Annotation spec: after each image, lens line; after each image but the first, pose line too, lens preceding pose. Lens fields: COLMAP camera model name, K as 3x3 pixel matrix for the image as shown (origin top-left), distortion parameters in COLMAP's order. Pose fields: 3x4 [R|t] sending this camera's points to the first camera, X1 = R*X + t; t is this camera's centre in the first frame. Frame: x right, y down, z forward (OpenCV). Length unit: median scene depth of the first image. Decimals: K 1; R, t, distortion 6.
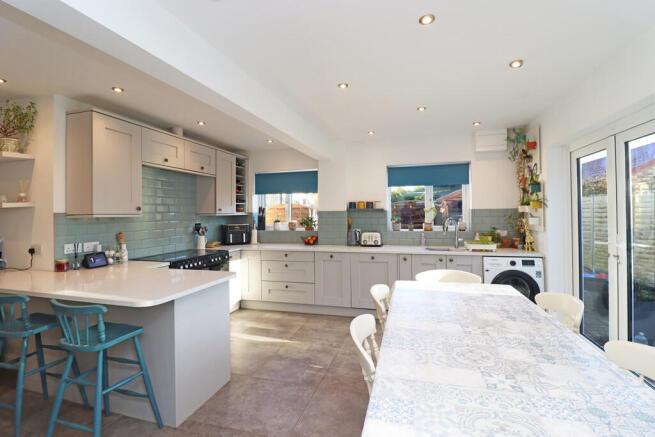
lens RADIAL K [[301.9, 0, 331.2], [0, 301.9, 213.5], [0, 0, 1]] dist [0.001441, -0.011866]
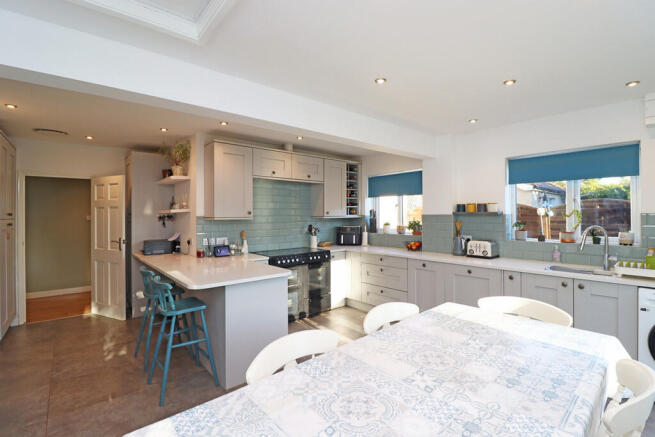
lens RADIAL K [[301.9, 0, 331.2], [0, 301.9, 213.5], [0, 0, 1]] dist [0.001441, -0.011866]
pose [[0.838366, 0.003625, -0.545096, 0.244192], [-0.003998, 0.999992, 0.000500, -0.011066], [0.545093, 0.001761, 0.838373, 0.085145]]
